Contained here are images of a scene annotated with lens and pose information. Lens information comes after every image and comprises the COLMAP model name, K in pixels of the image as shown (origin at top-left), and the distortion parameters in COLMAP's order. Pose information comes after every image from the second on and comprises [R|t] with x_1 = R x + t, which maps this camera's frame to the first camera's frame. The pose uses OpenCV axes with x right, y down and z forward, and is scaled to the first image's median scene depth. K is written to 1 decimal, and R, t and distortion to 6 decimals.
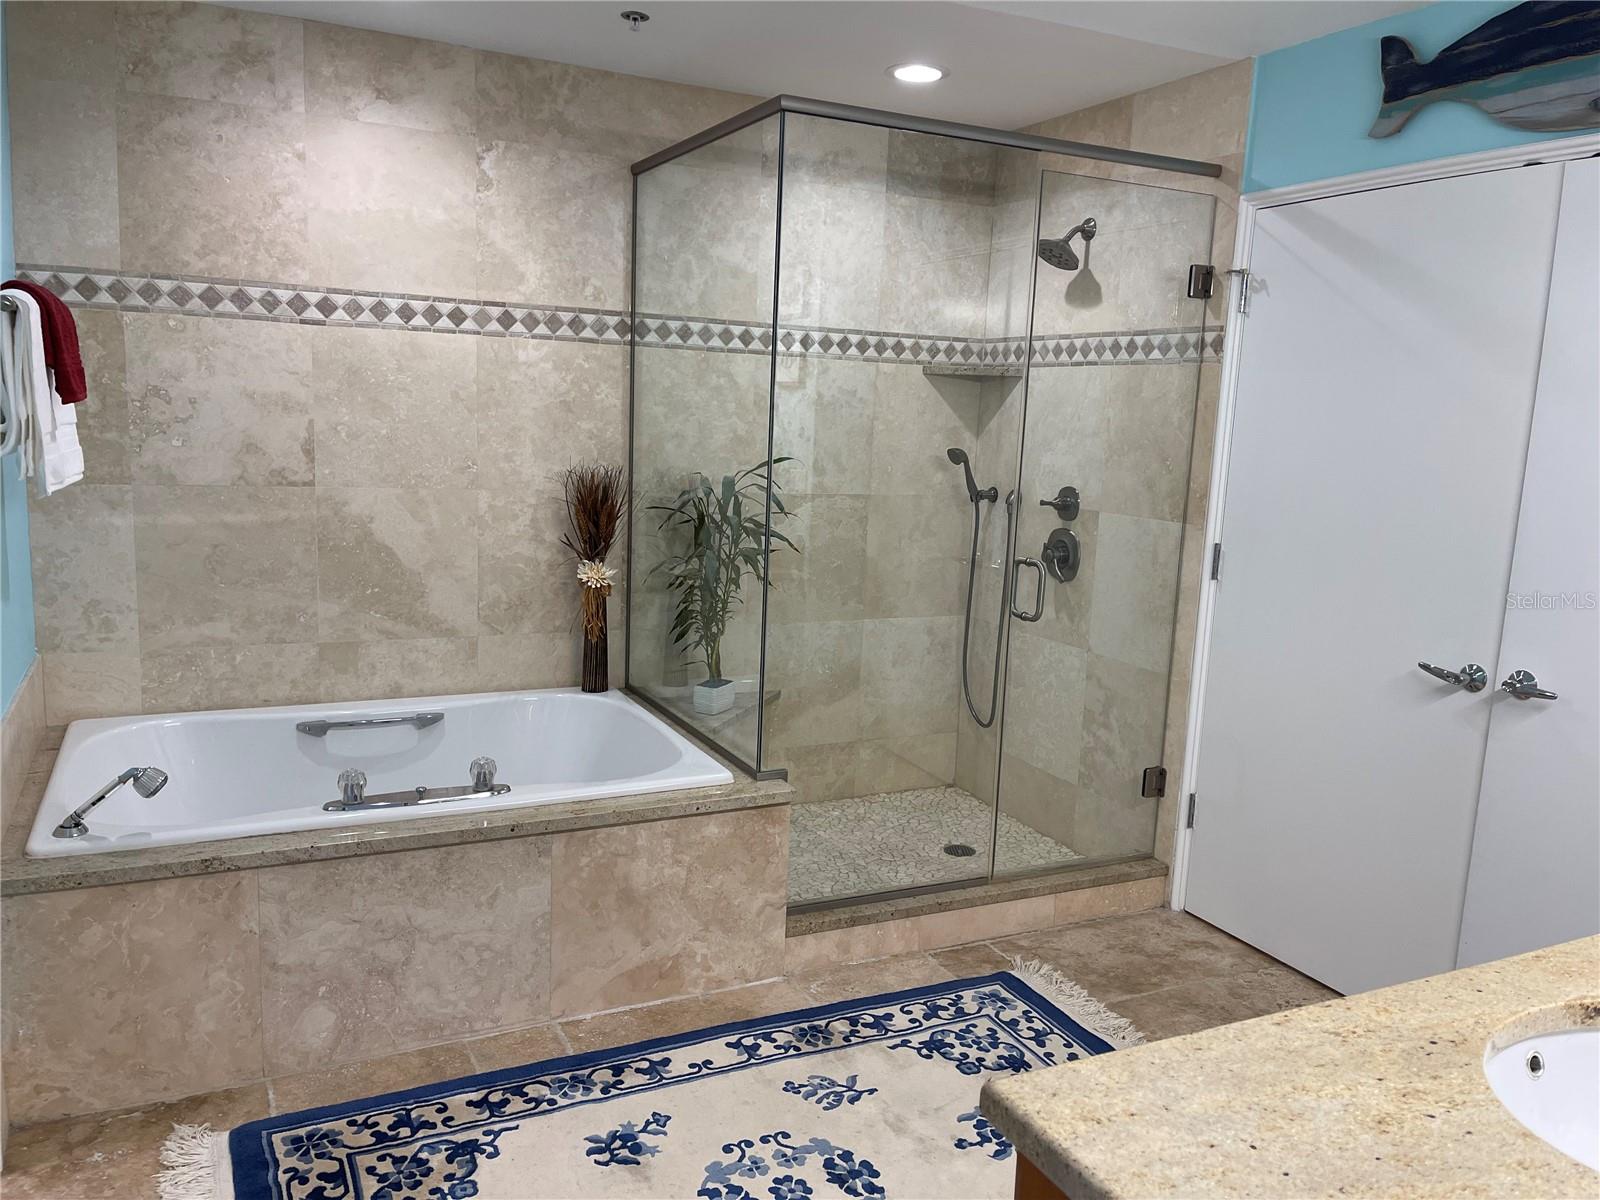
lens RADIAL K [[1211.8, 0, 800.0], [0, 1211.8, 600.0], [0, 0, 1]] dist [0.061235, -0.091149]
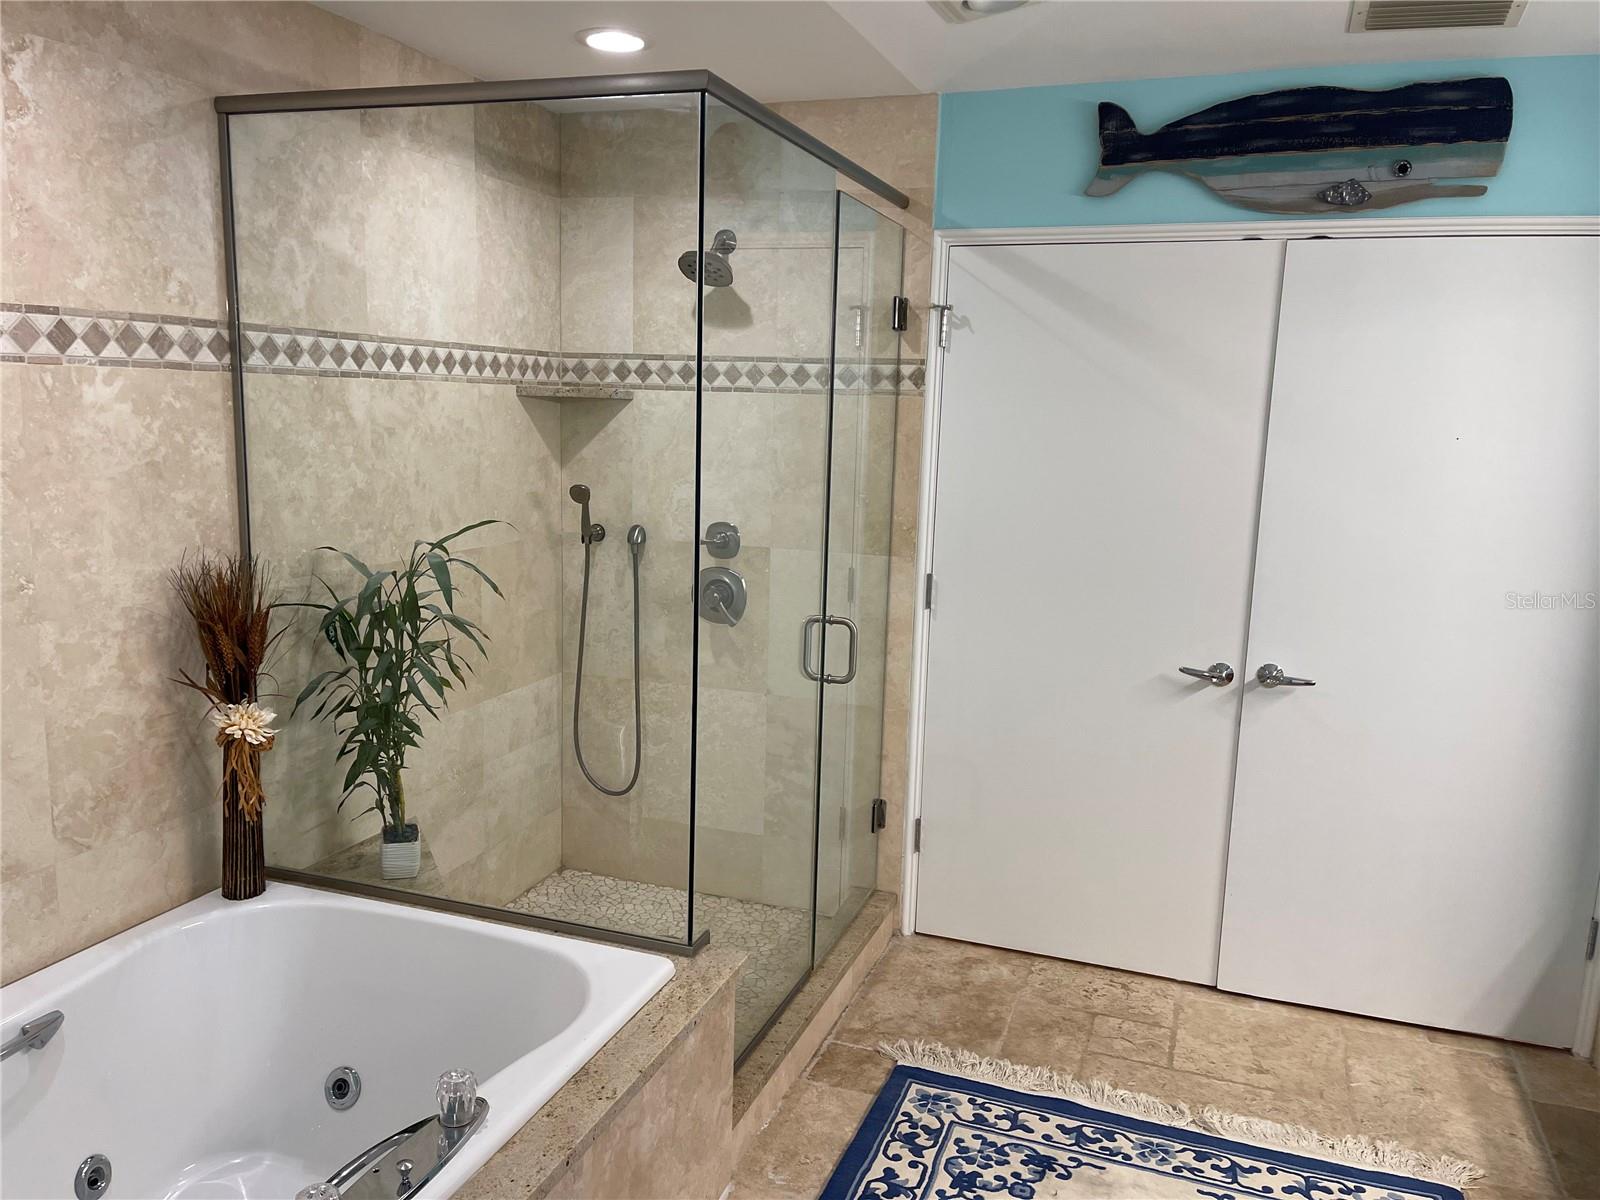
lens RADIAL K [[1211.8, 0, 800.0], [0, 1211.8, 600.0], [0, 0, 1]] dist [0.061235, -0.091149]
pose [[0.721296, -0.132752, 0.679786, -0.391765], [0.110100, 0.990957, 0.076696, -0.104364], [-0.683821, 0.019524, 0.729389, 0.307931]]
